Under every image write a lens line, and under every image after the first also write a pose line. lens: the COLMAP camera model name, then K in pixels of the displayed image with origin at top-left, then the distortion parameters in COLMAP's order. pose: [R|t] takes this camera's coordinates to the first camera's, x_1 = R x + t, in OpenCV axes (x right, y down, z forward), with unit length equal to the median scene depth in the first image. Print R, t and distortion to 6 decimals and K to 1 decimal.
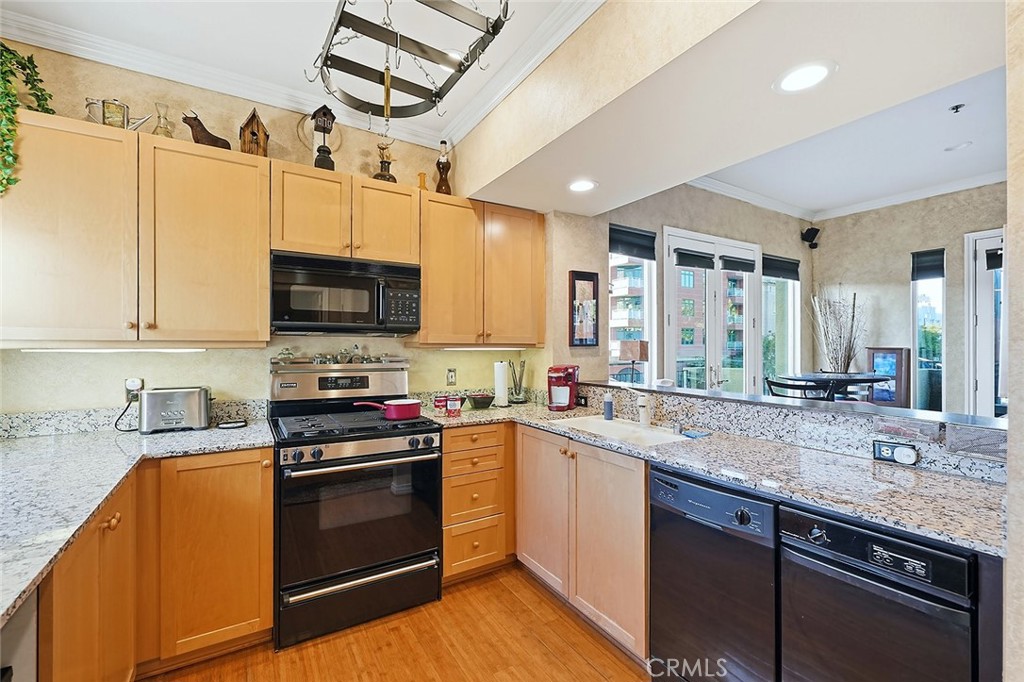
lens RADIAL K [[431.2, 0, 514.4], [0, 431.2, 344.0], [0, 0, 1]] dist [0.004360, -0.001341]
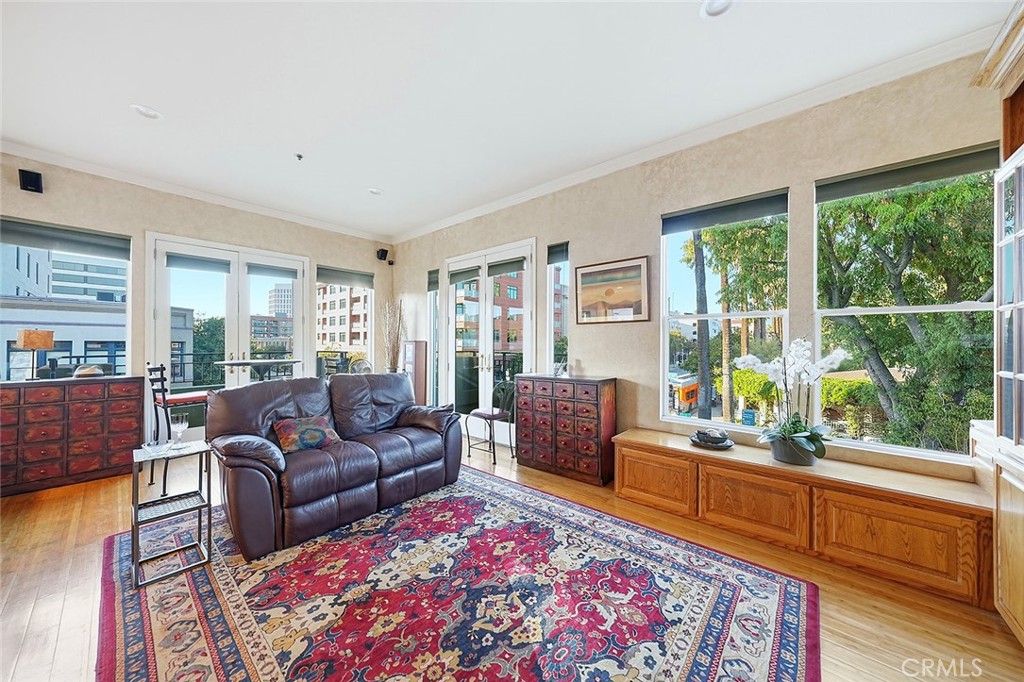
lens RADIAL K [[355.9, 0, 513.8], [0, 355.9, 340.2], [0, 0, 1]] dist [-0.004057, 0.001939]
pose [[0.955135, 0.006781, 0.296094, 1.737622], [-0.004787, 0.999961, -0.007456, 0.029330], [-0.296133, 0.005704, 0.955130, -0.312378]]
